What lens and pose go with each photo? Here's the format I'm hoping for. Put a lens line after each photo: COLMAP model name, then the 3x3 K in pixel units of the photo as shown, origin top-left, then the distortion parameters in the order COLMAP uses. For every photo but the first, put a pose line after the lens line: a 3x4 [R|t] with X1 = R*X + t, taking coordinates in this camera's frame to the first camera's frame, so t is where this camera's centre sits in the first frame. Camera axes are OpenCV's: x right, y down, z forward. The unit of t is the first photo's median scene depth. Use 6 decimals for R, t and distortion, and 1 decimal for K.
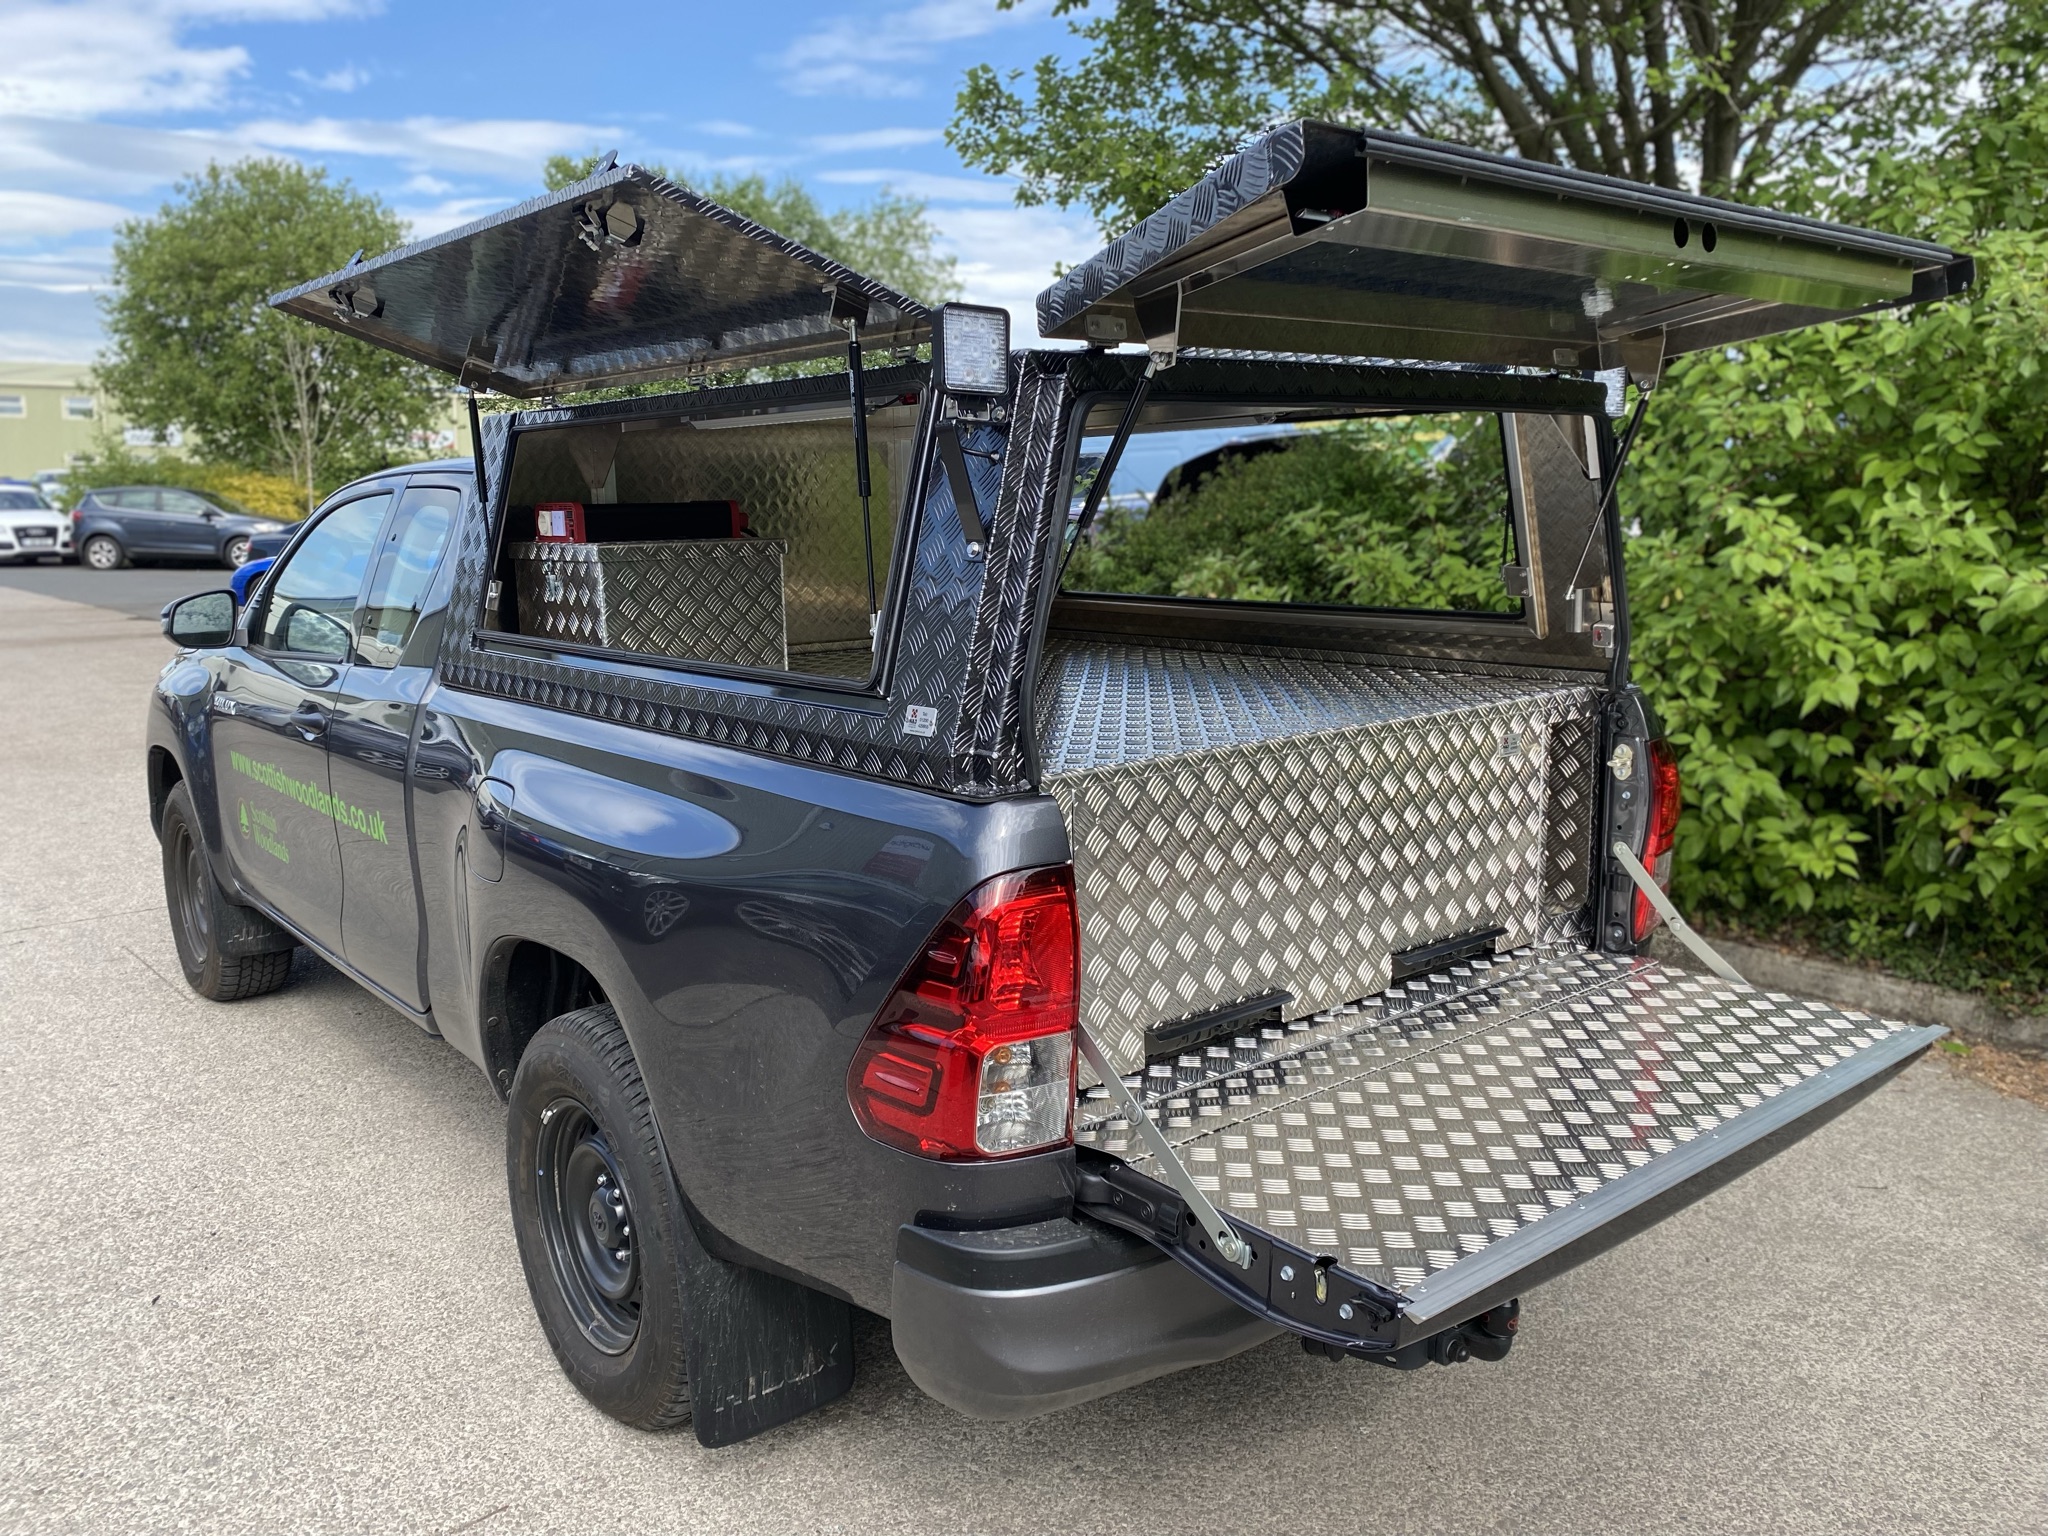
lens RADIAL K [[1541.2, 0, 1024.0], [0, 1541.2, 768.0], [0, 0, 1]] dist [0.066878, -0.029099]
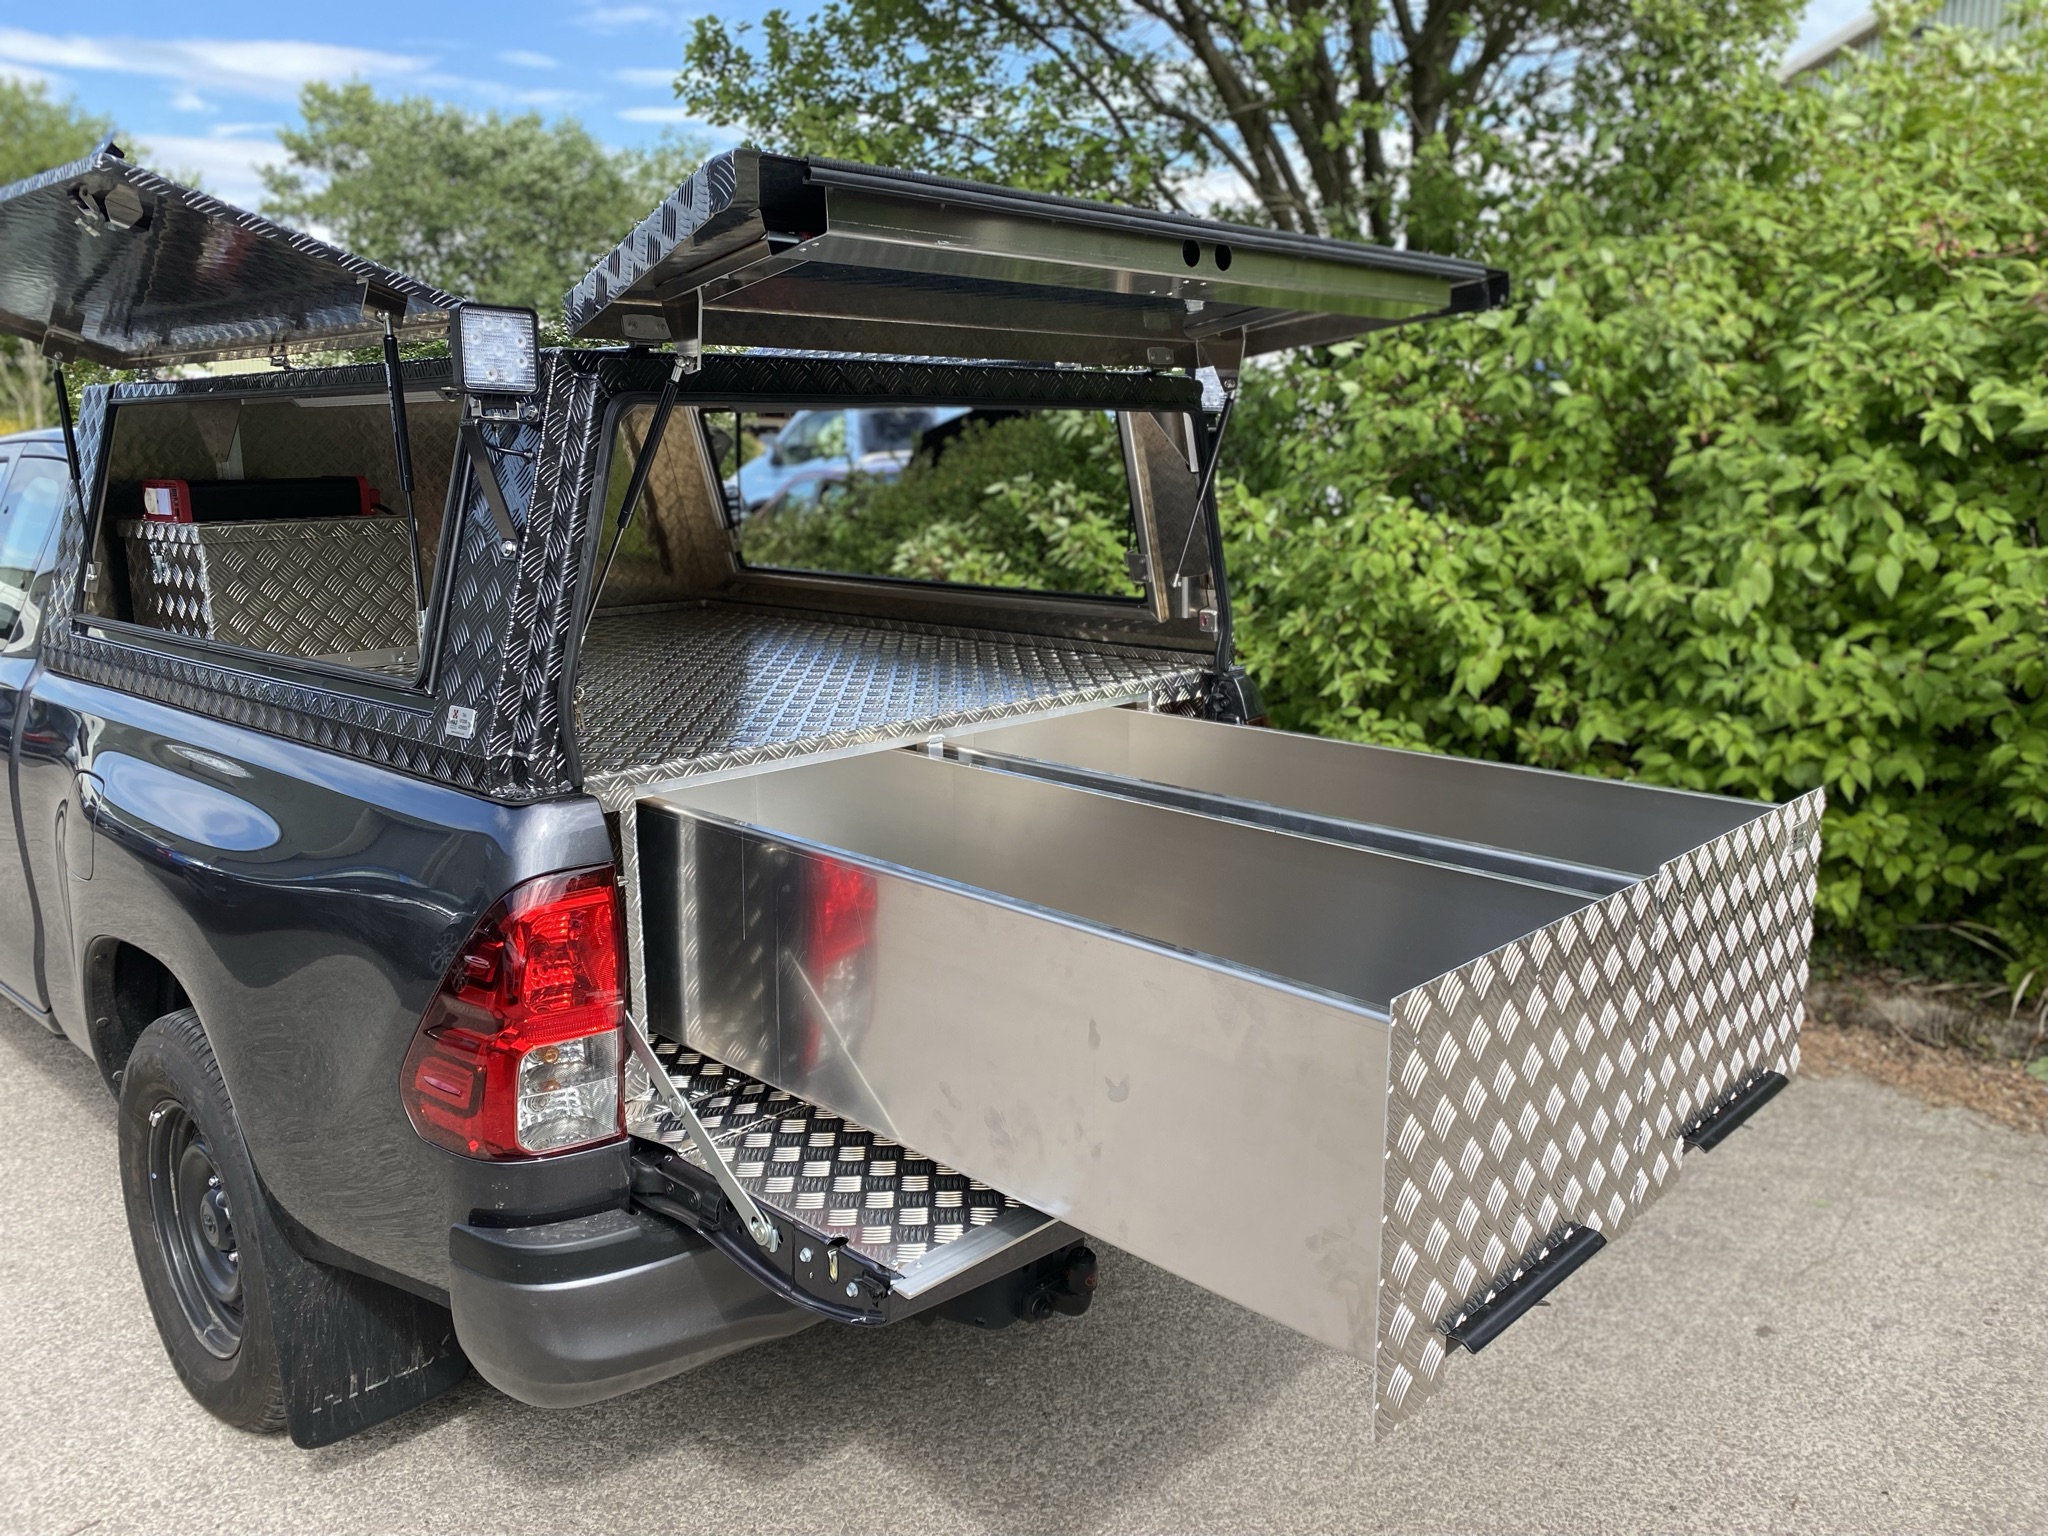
lens RADIAL K [[1542.0, 0, 1024.0], [0, 1542.0, 768.0], [0, 0, 1]] dist [0.042676, 0.014046]
pose [[0.993856, -0.014268, 0.109755, 0.136881], [0.010722, 0.999403, 0.032830, -0.022333], [-0.110158, -0.031451, 0.993416, -0.024776]]
